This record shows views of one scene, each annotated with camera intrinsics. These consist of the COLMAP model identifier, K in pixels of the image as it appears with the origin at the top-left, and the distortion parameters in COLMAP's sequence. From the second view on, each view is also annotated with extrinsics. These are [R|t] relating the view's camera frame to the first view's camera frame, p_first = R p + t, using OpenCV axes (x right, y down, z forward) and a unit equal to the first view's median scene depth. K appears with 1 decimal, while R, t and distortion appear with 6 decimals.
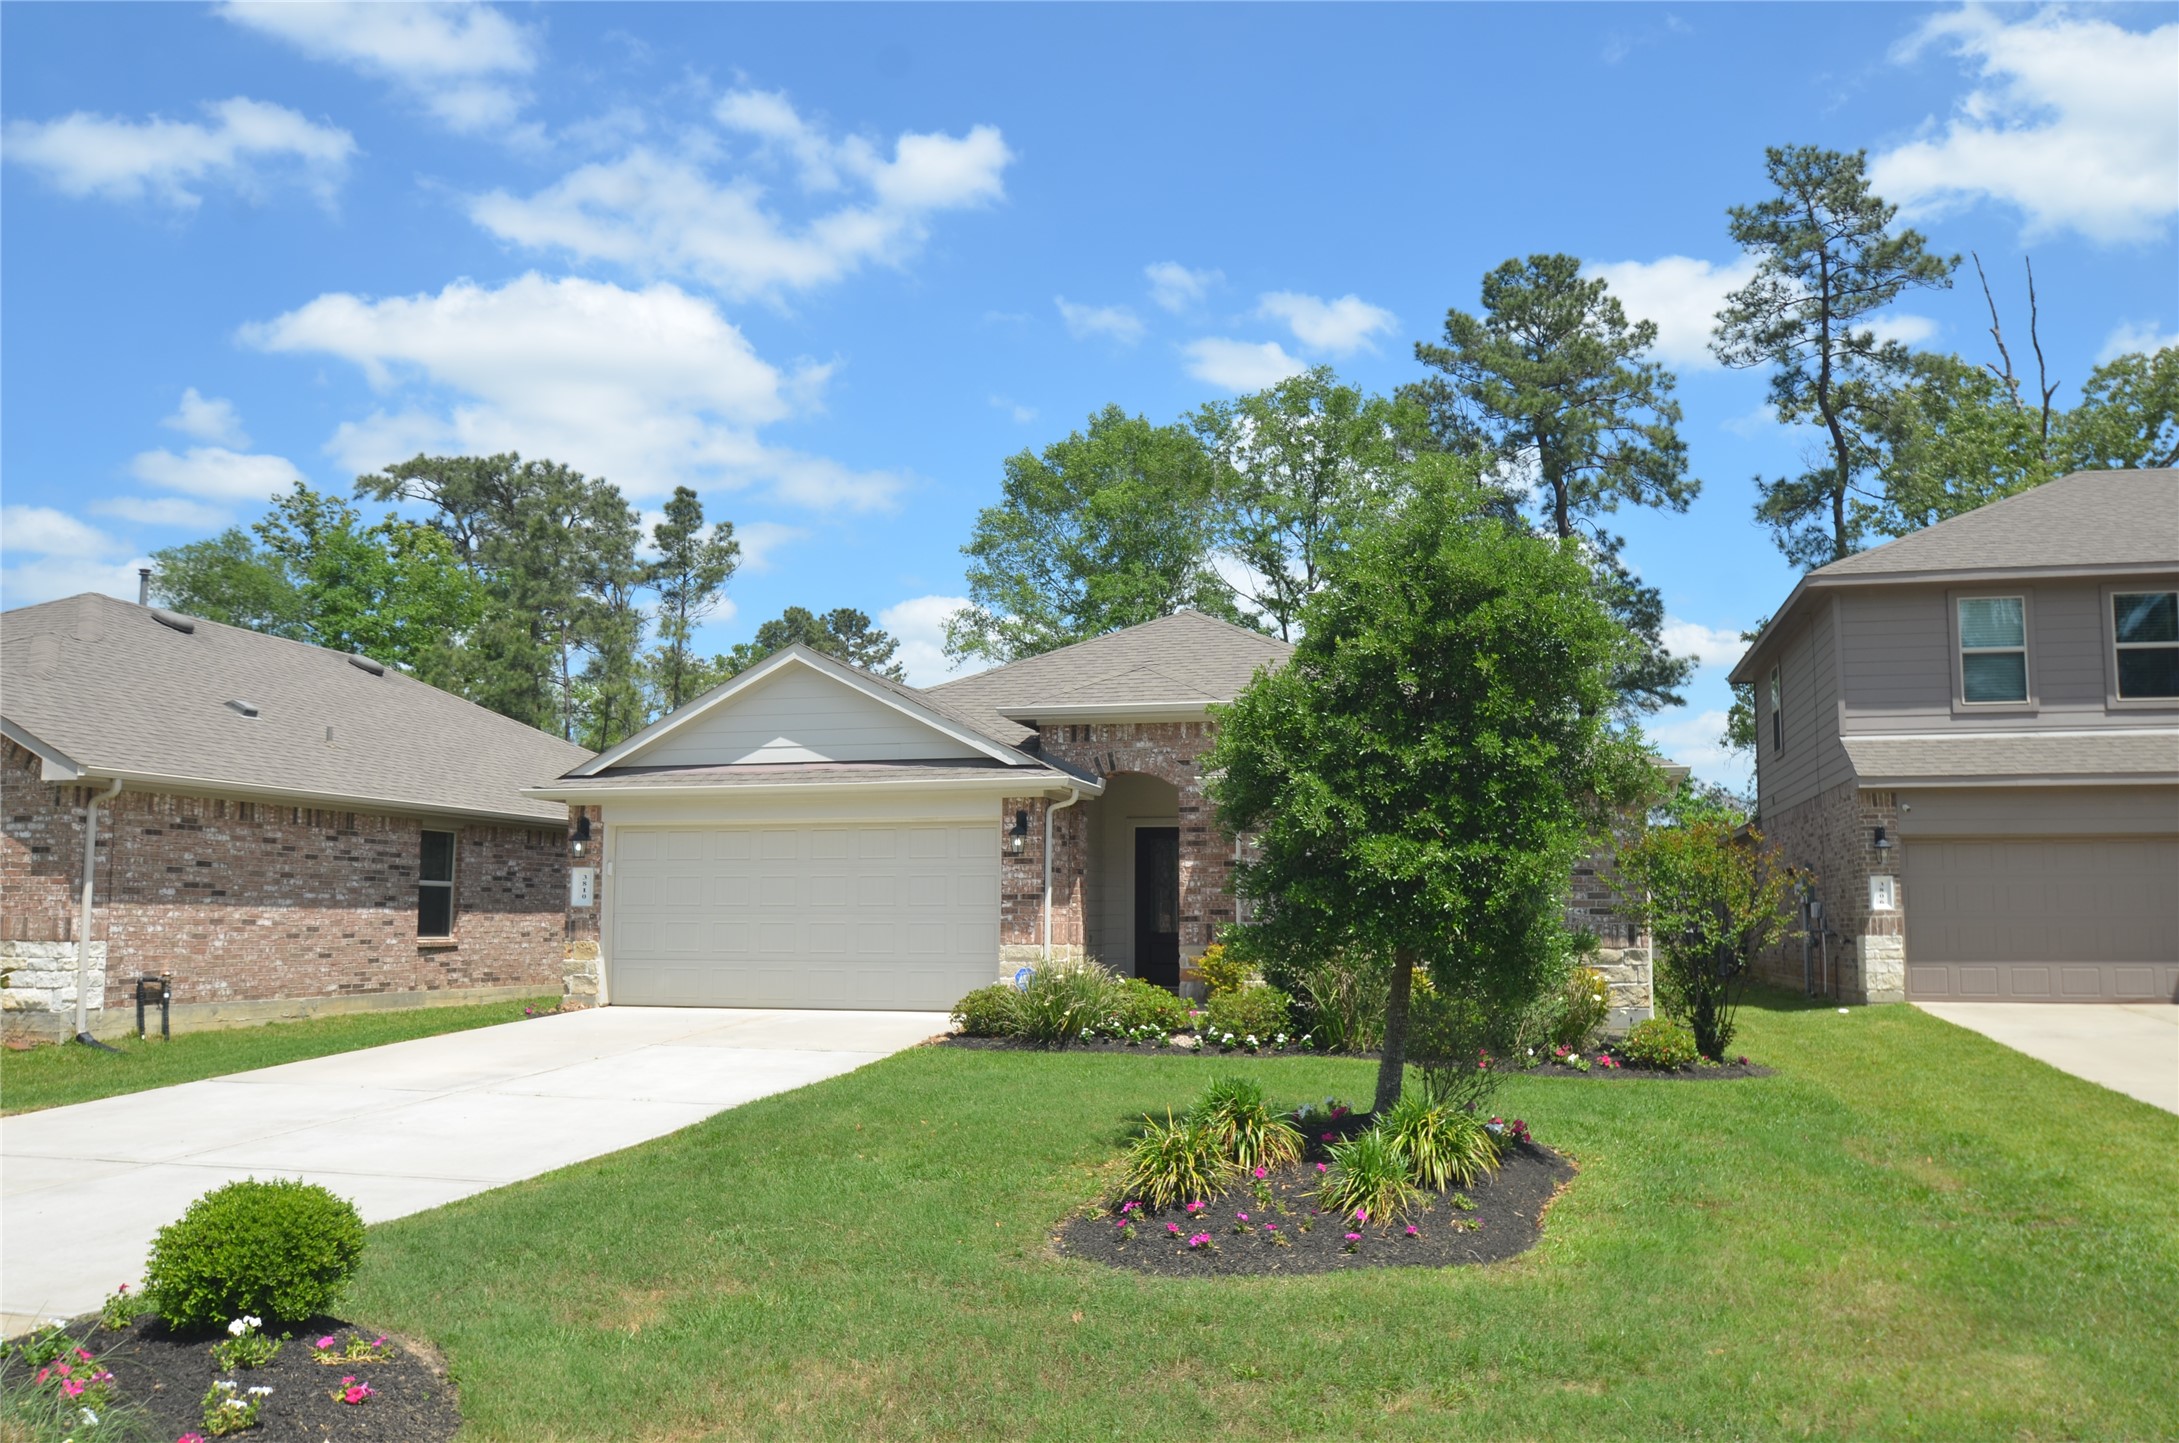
lens RADIAL K [[1697.1, 0, 1091.9], [0, 1697.1, 751.4], [0, 0, 1]] dist [-0.084102, -0.001181]
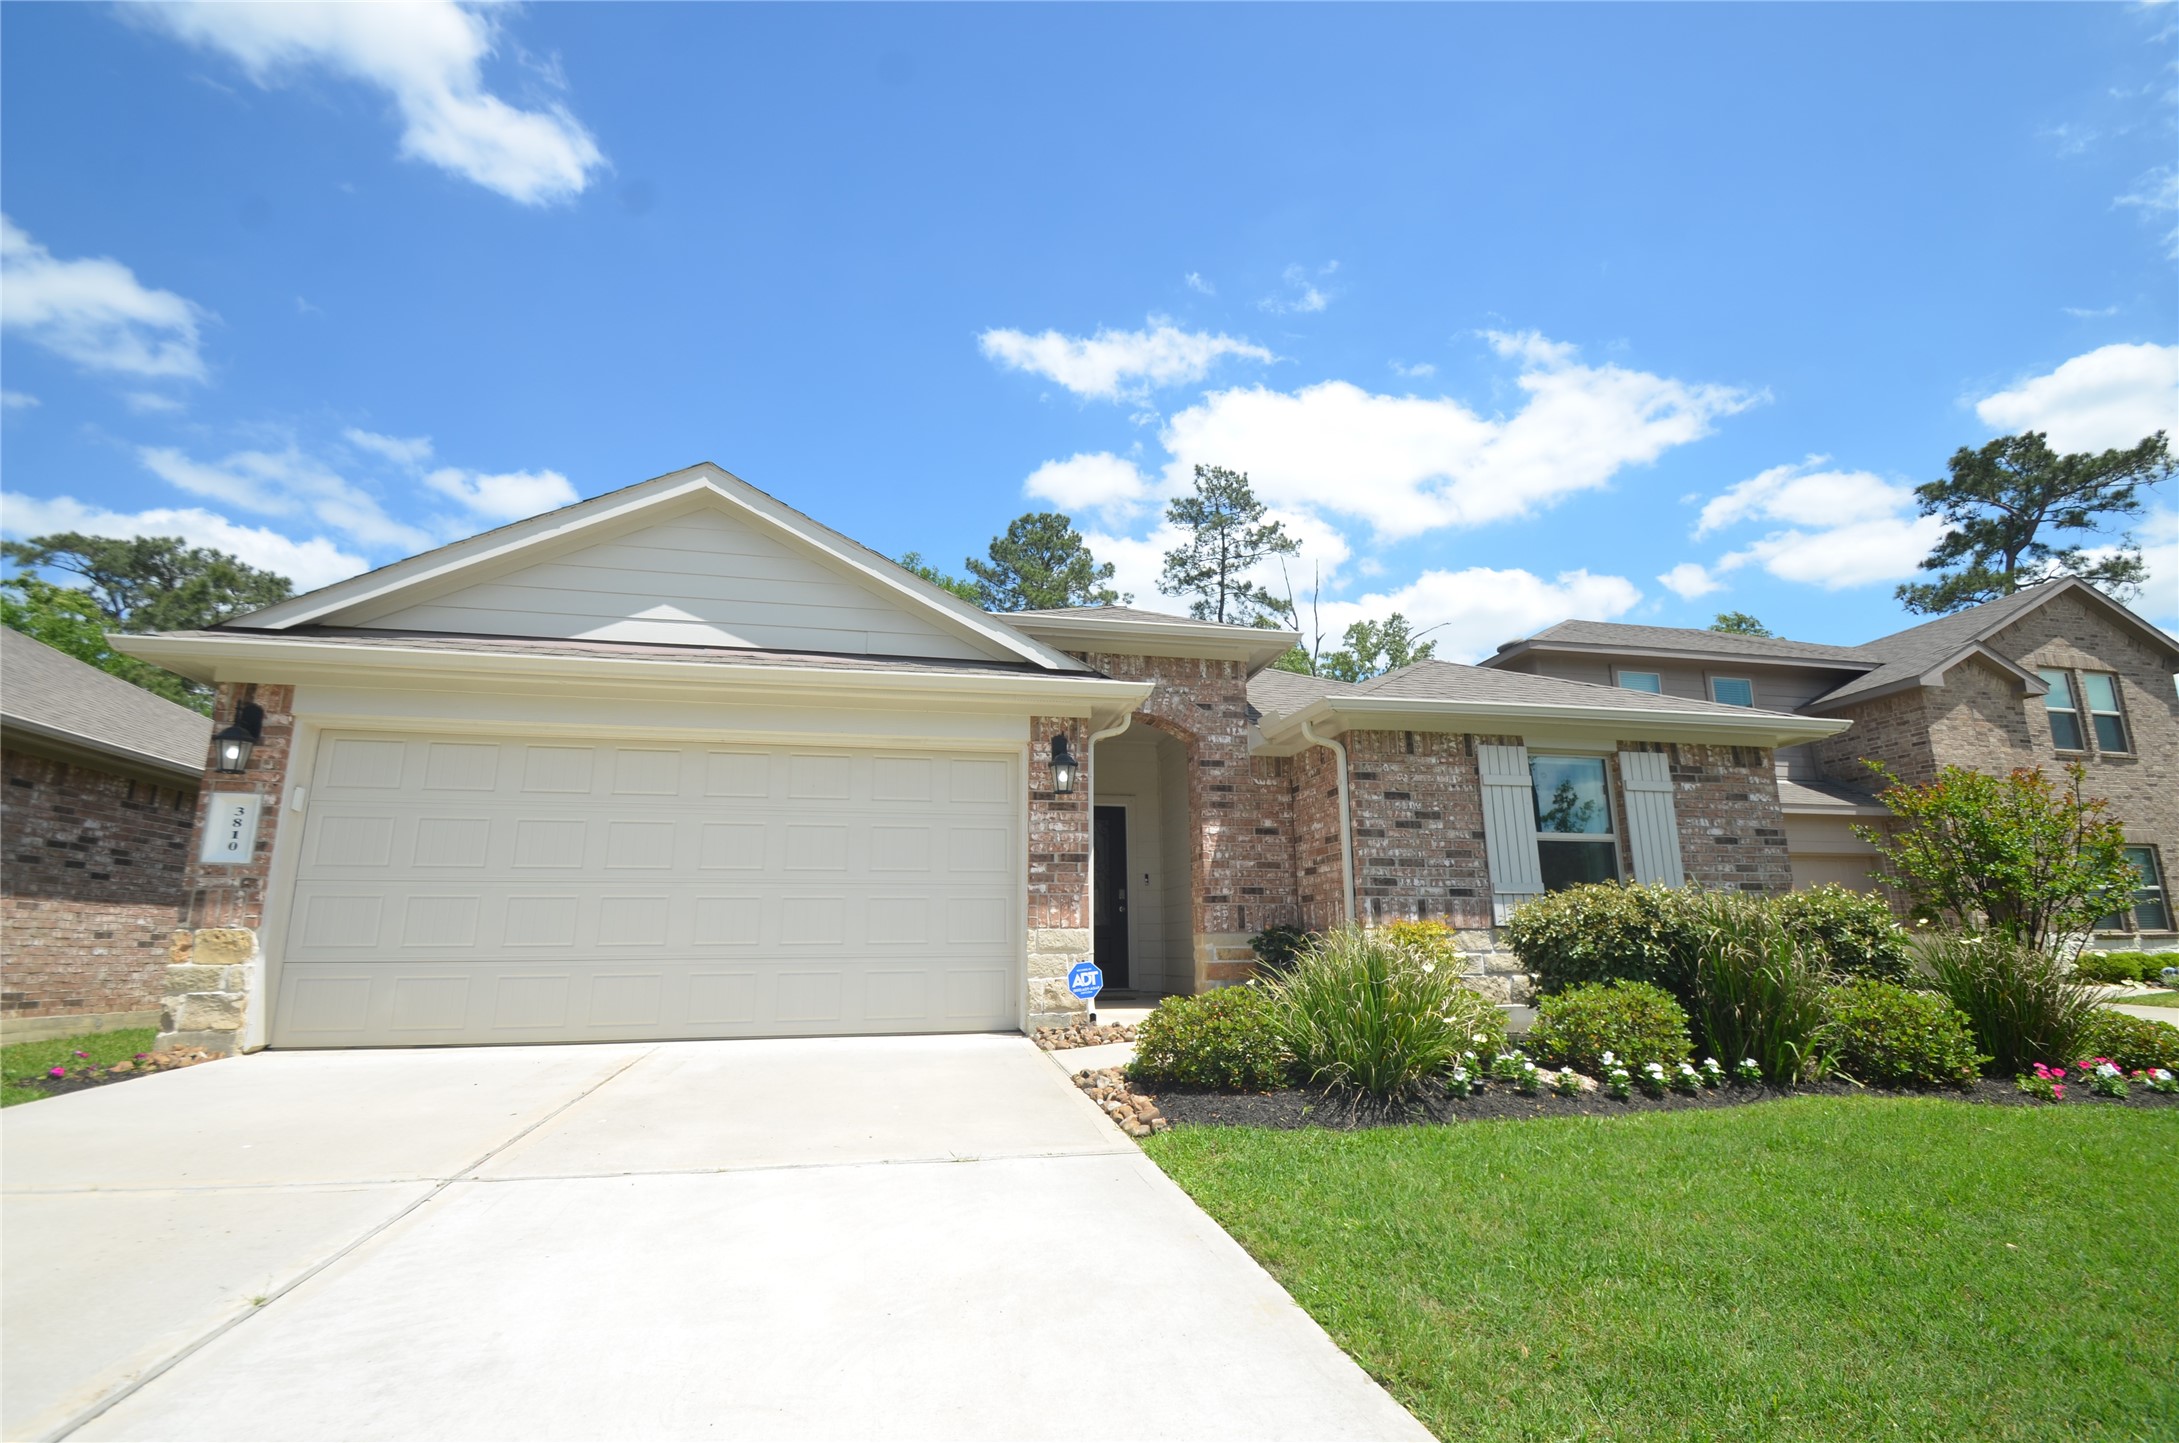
lens RADIAL K [[955.7, 0, 1085.9], [0, 955.7, 754.9], [0, 0, 1]] dist [0.009416, -0.014302]
pose [[0.902203, 0.080305, 0.423769, -0.186121], [-0.036213, 0.993148, -0.111107, 0.081288], [-0.429788, 0.084895, 0.898930, 0.602222]]
